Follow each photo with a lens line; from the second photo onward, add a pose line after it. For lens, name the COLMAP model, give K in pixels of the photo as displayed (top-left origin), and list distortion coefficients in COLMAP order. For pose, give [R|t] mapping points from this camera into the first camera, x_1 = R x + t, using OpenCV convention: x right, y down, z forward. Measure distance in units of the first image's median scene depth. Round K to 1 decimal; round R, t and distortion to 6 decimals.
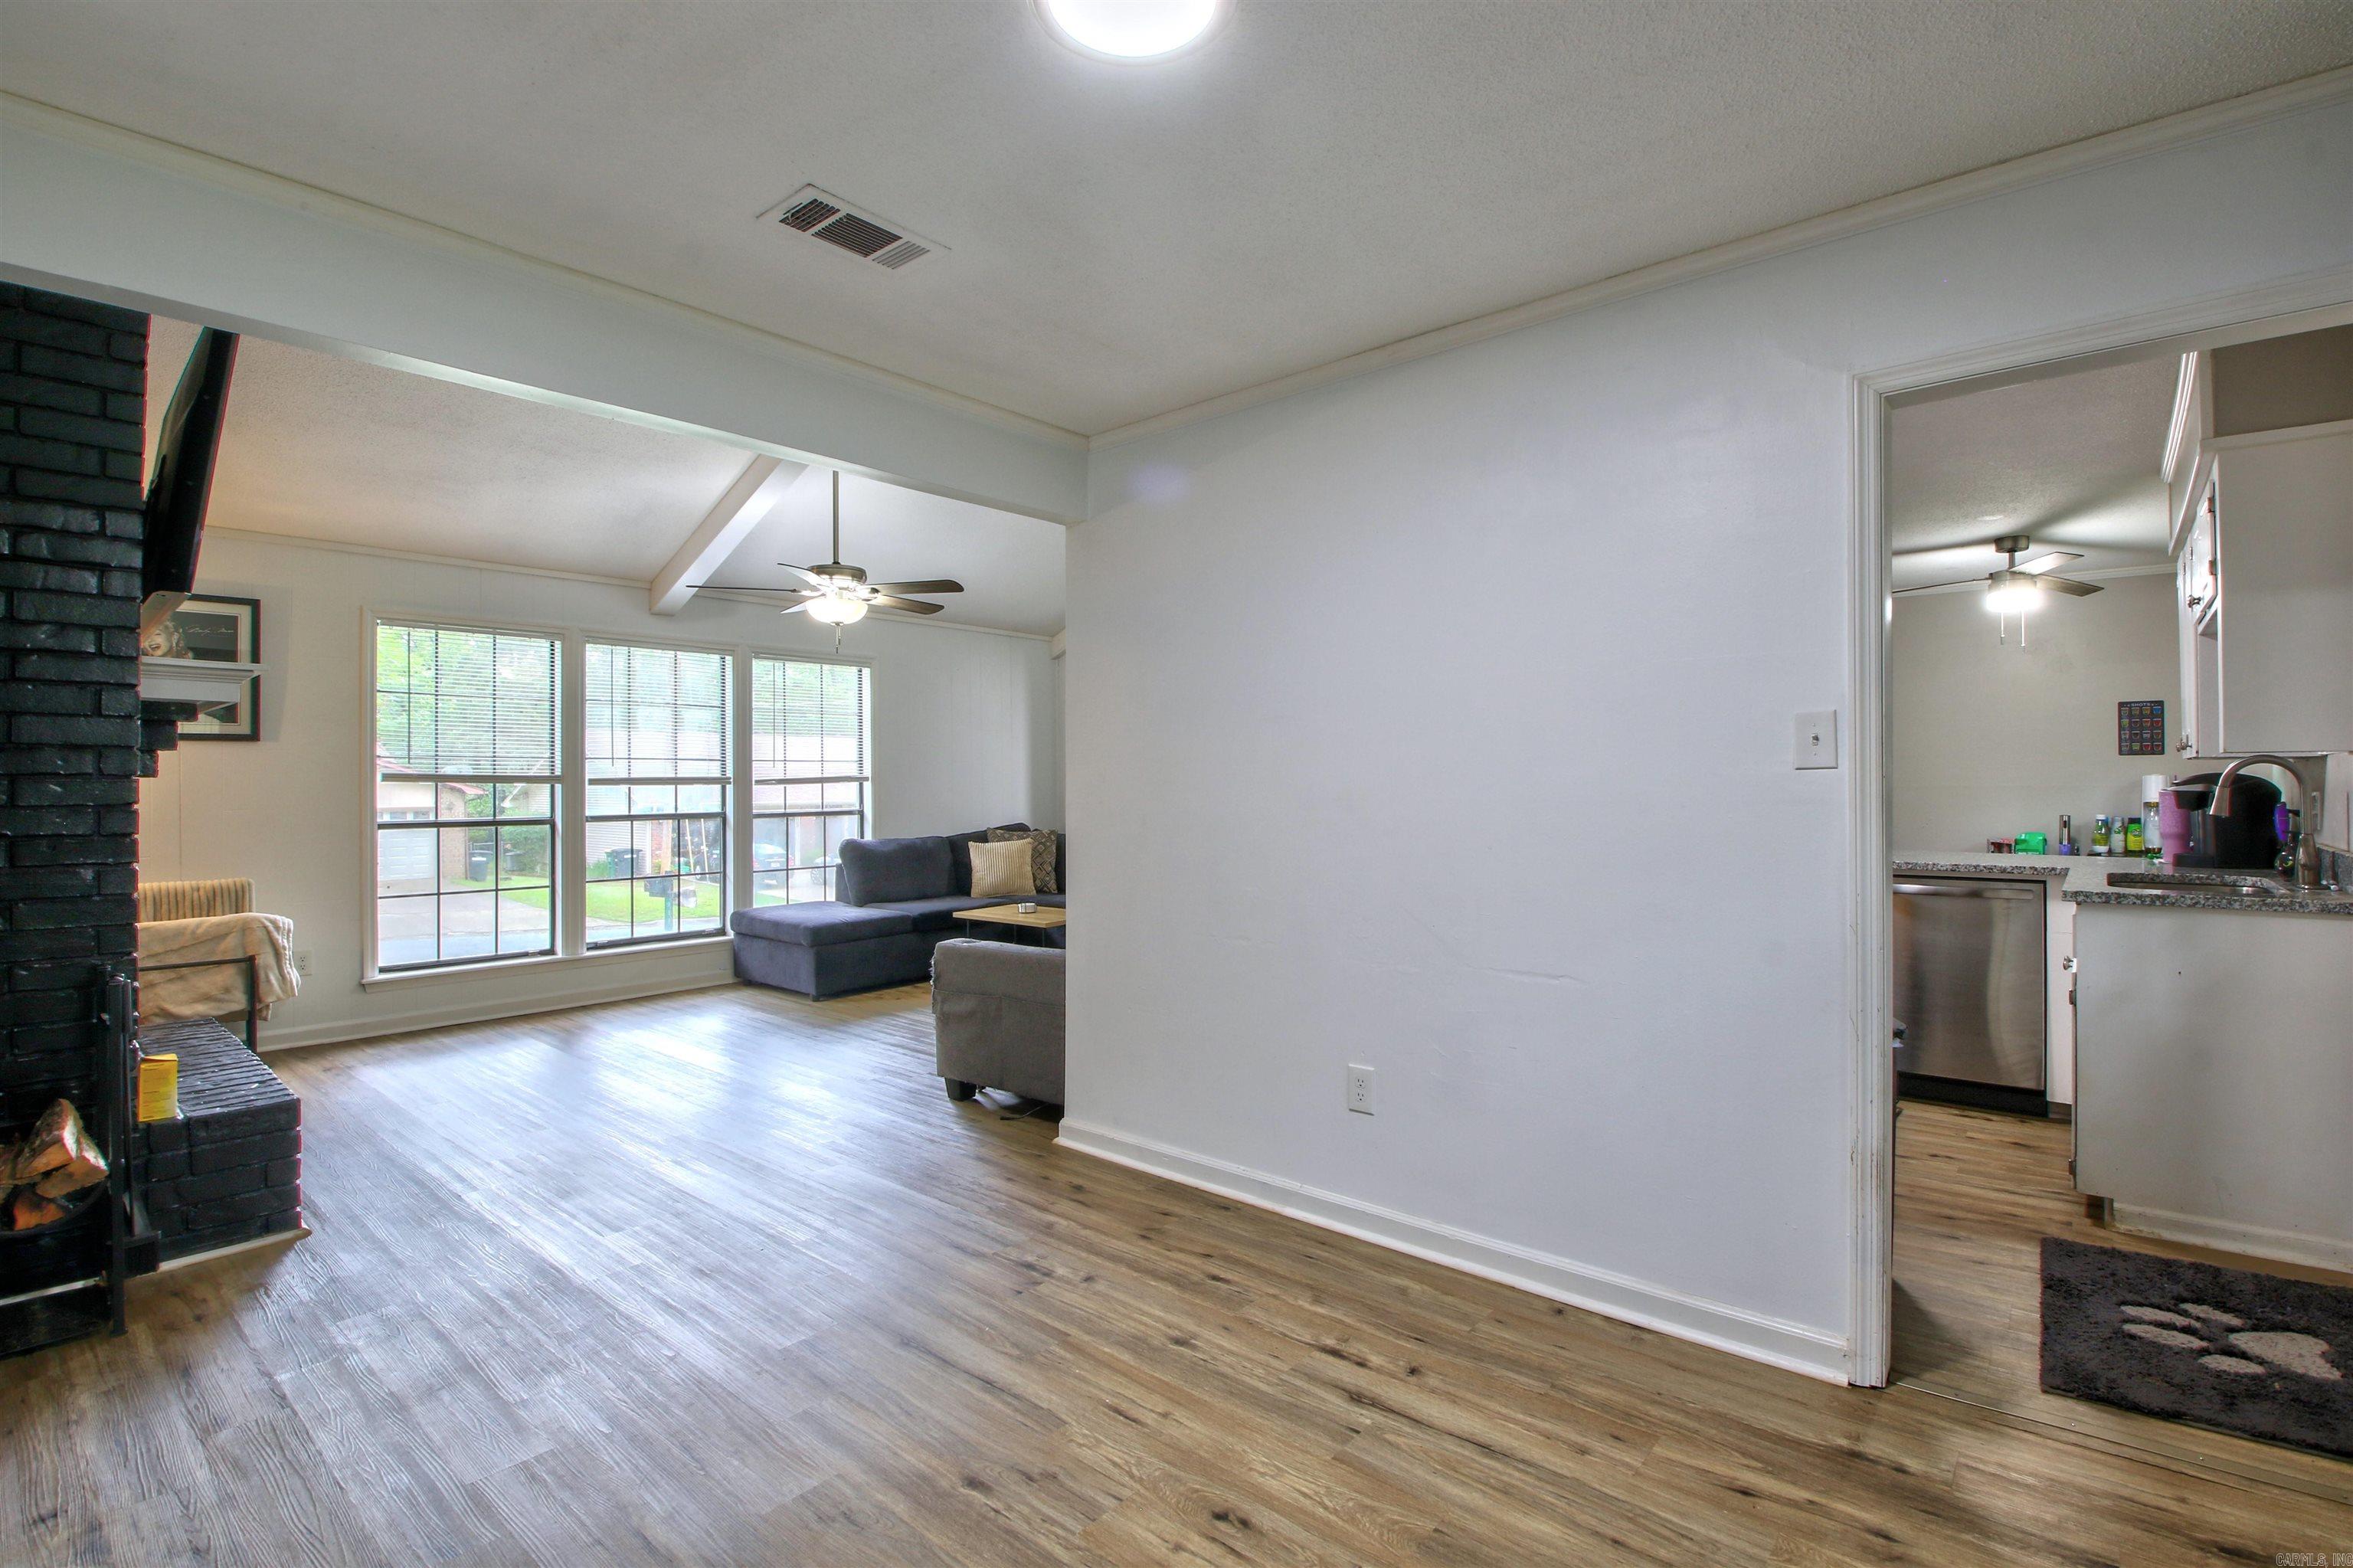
lens RADIAL K [[1099.7, 0, 1169.0], [0, 1099.7, 770.6], [0, 0, 1]] dist [0.011158, -0.021971]
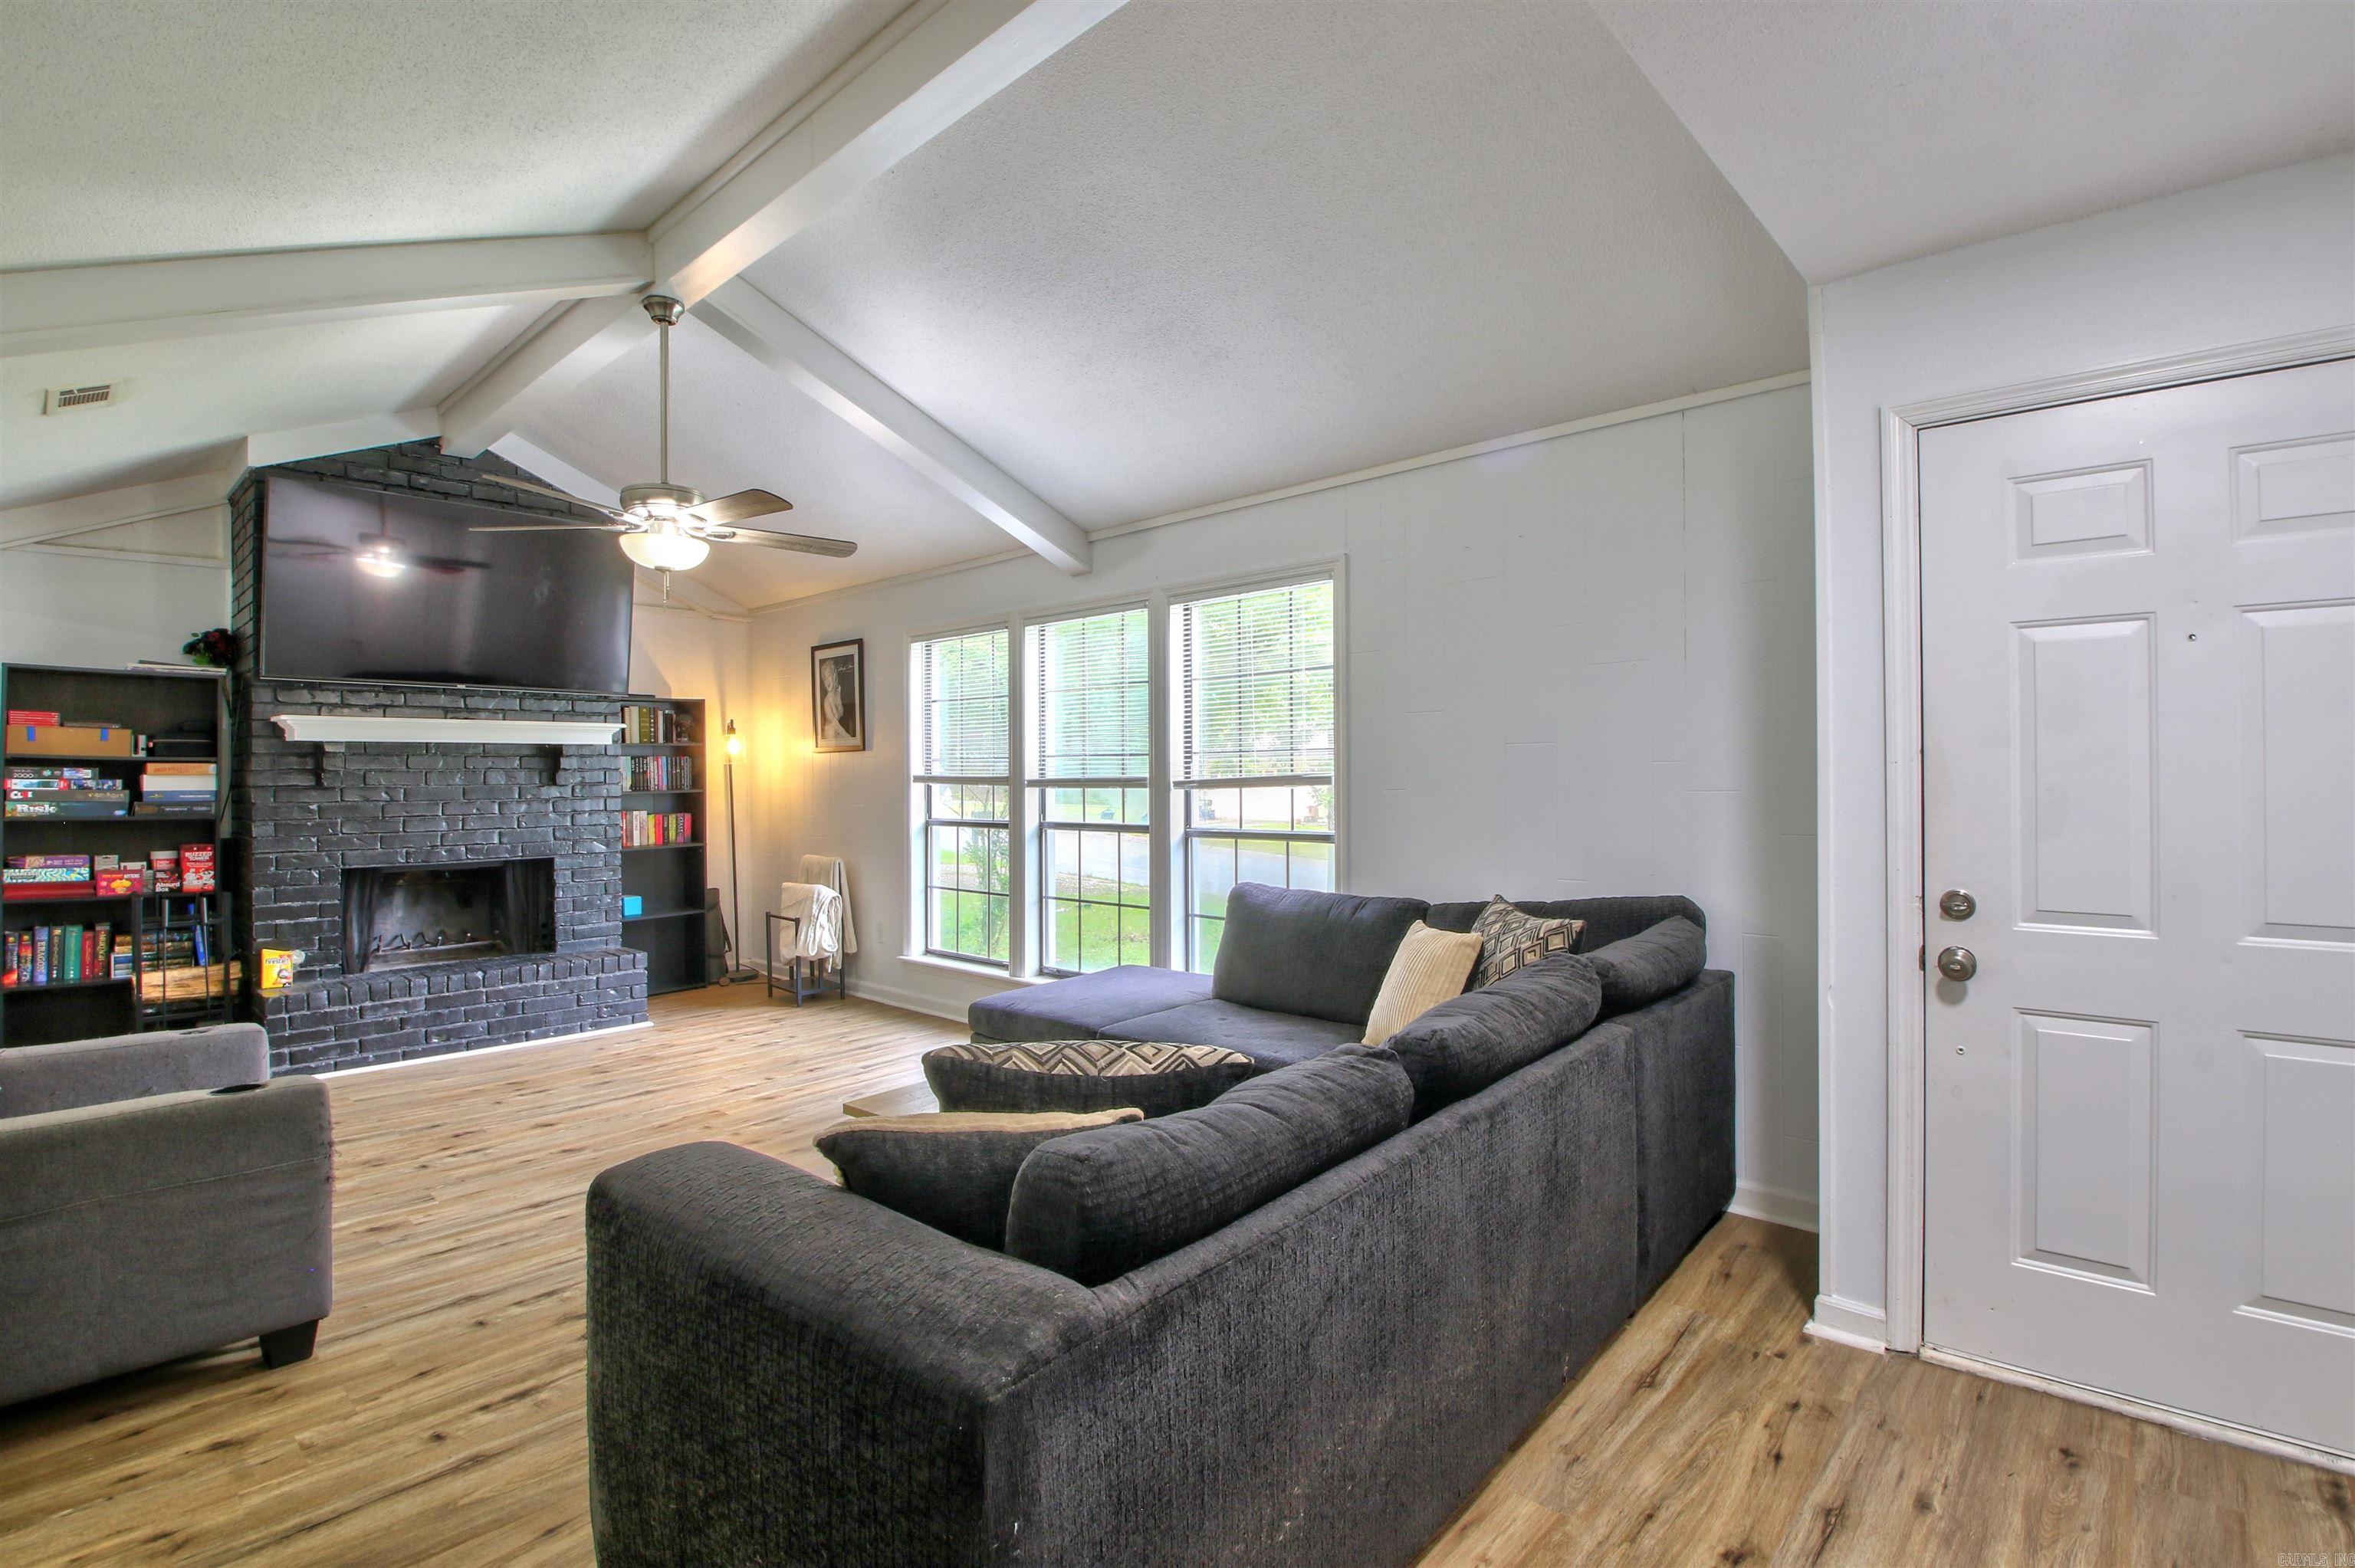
lens RADIAL K [[1100.4, 0, 1195.1], [0, 1100.4, 773.3], [0, 0, 1]] dist [0.011158, -0.021971]
pose [[-0.007948, 0.002445, -0.999965, 0.829002], [0.016915, 0.999854, 0.002310, 0.004153], [0.999825, -0.016896, -0.007989, 2.666582]]
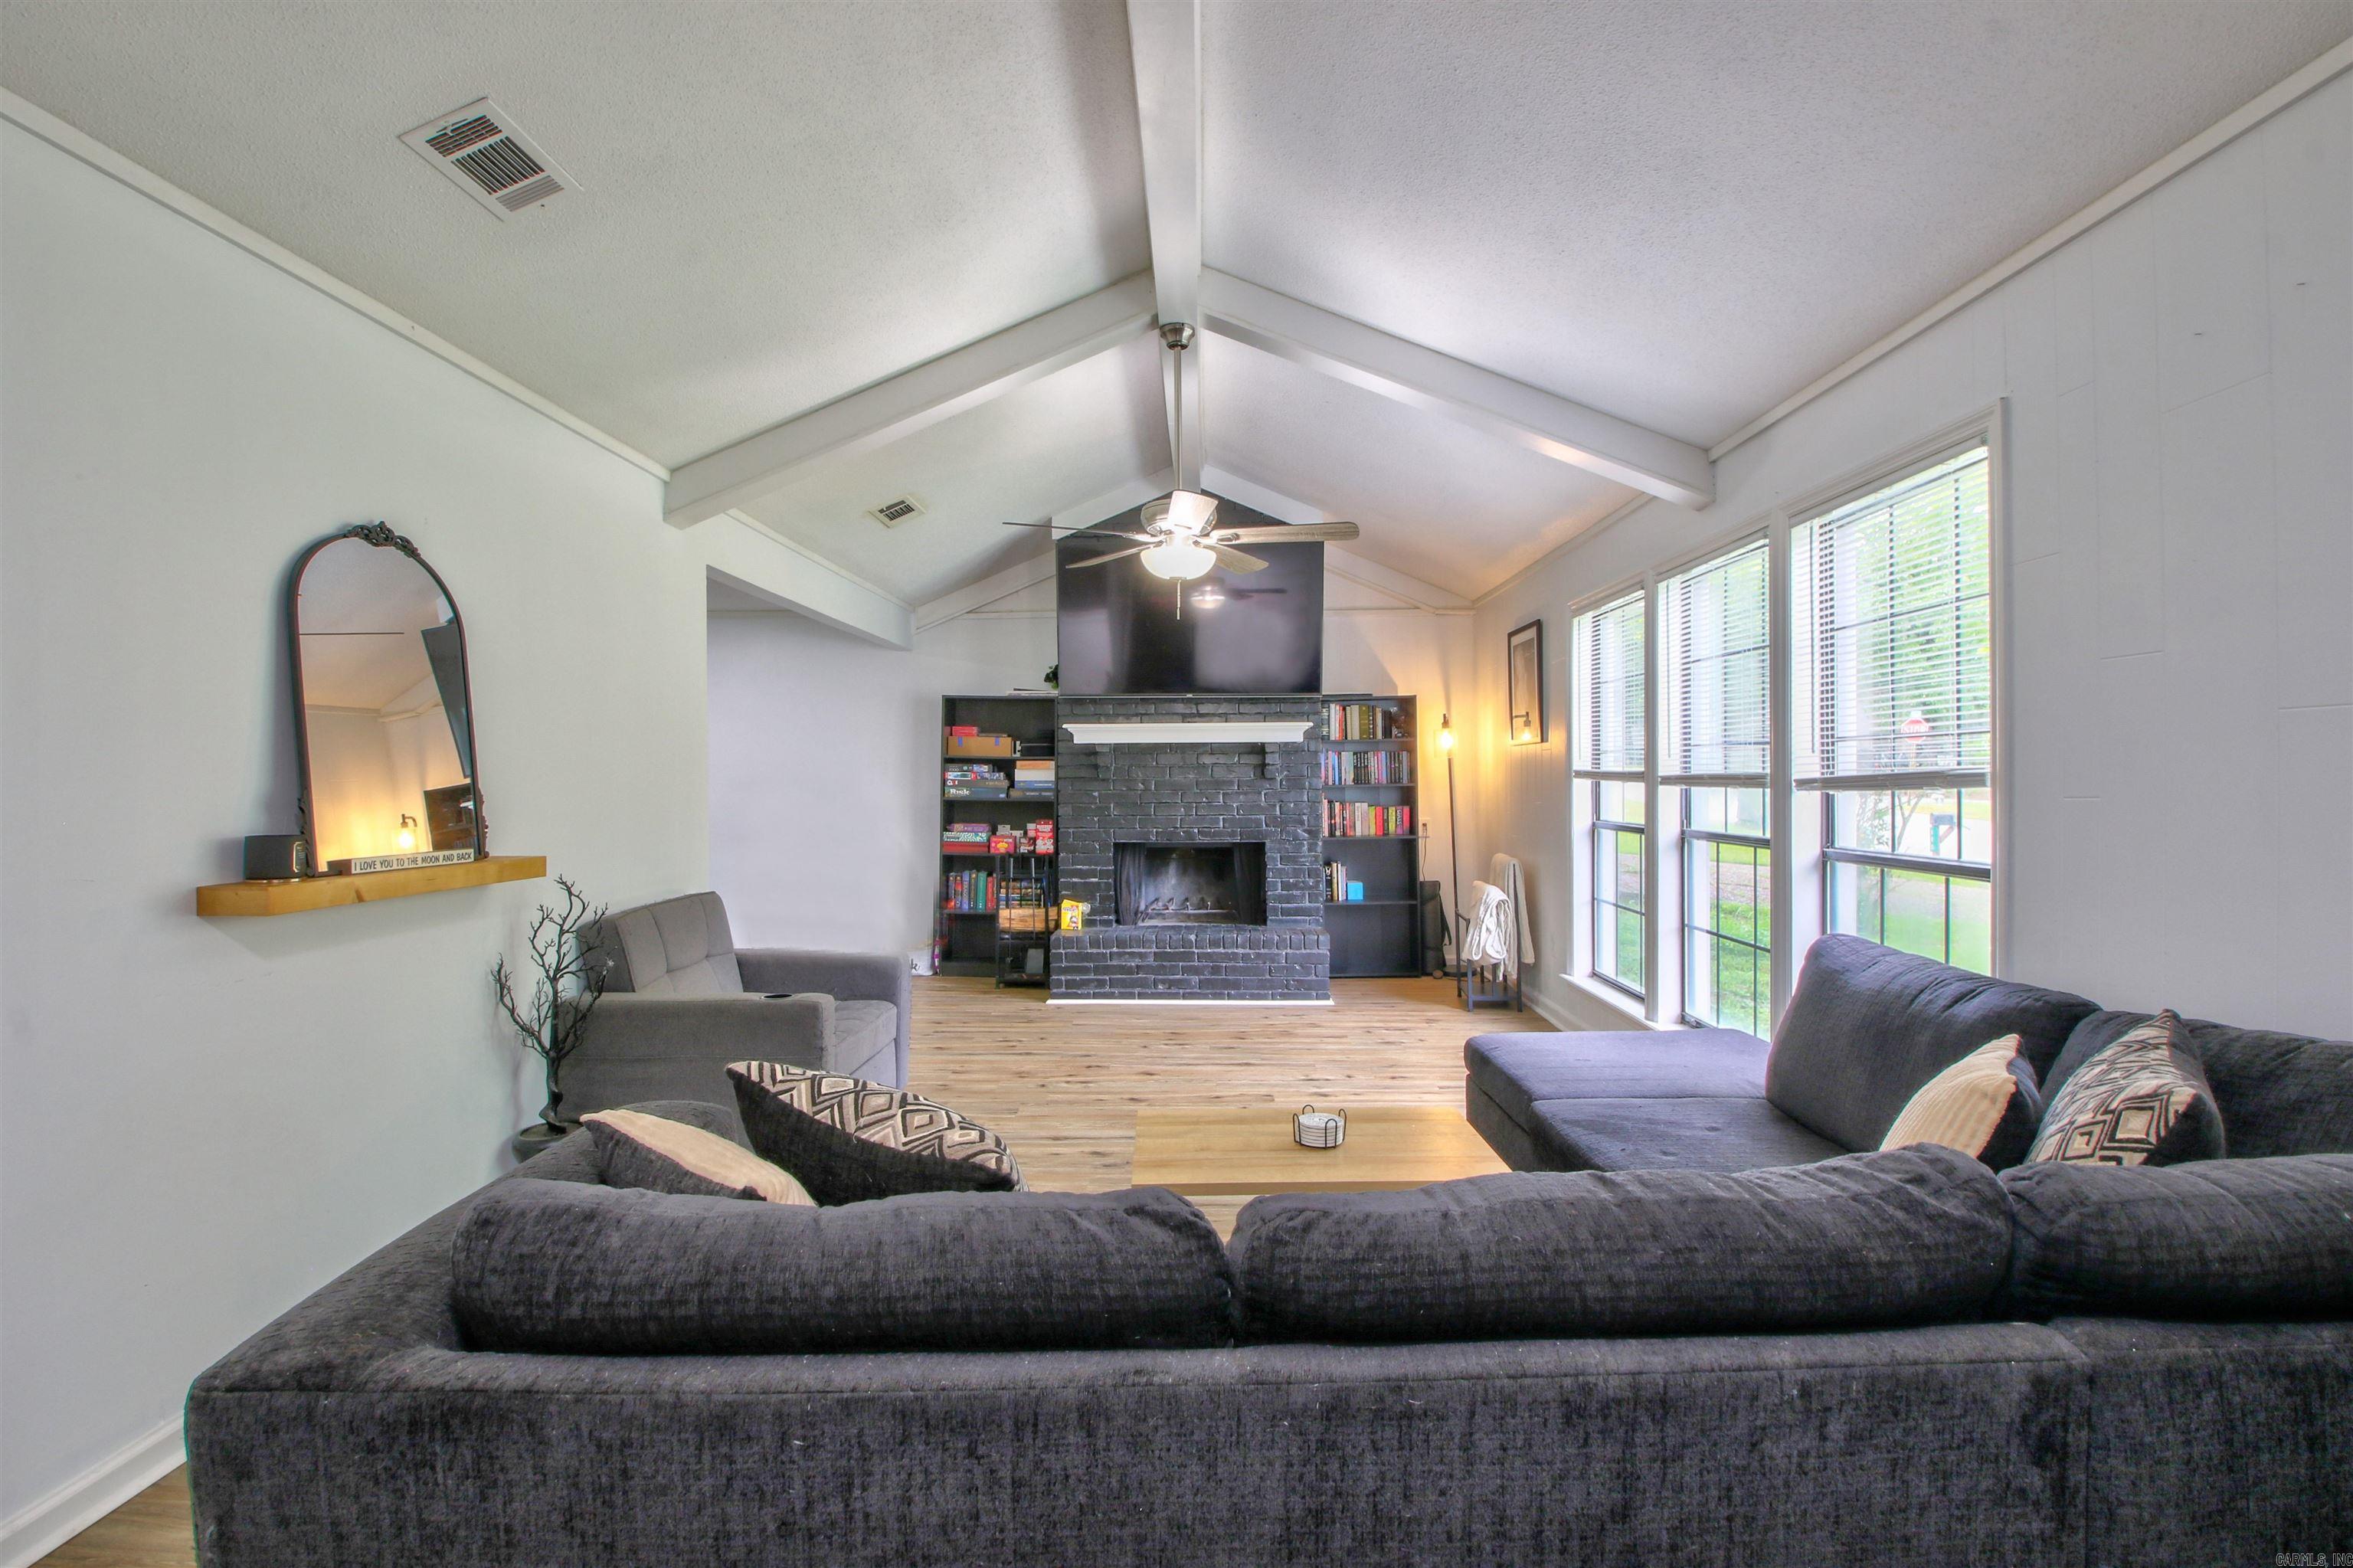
lens RADIAL K [[1099.7, 0, 1172.0], [0, 1099.7, 776.2], [0, 0, 1]] dist [0.011158, -0.021971]
pose [[-0.771788, 0.009431, -0.635810, 0.387568], [0.014347, 0.999894, -0.002583, 0.009864], [0.635718, -0.011116, -0.771841, 3.142626]]
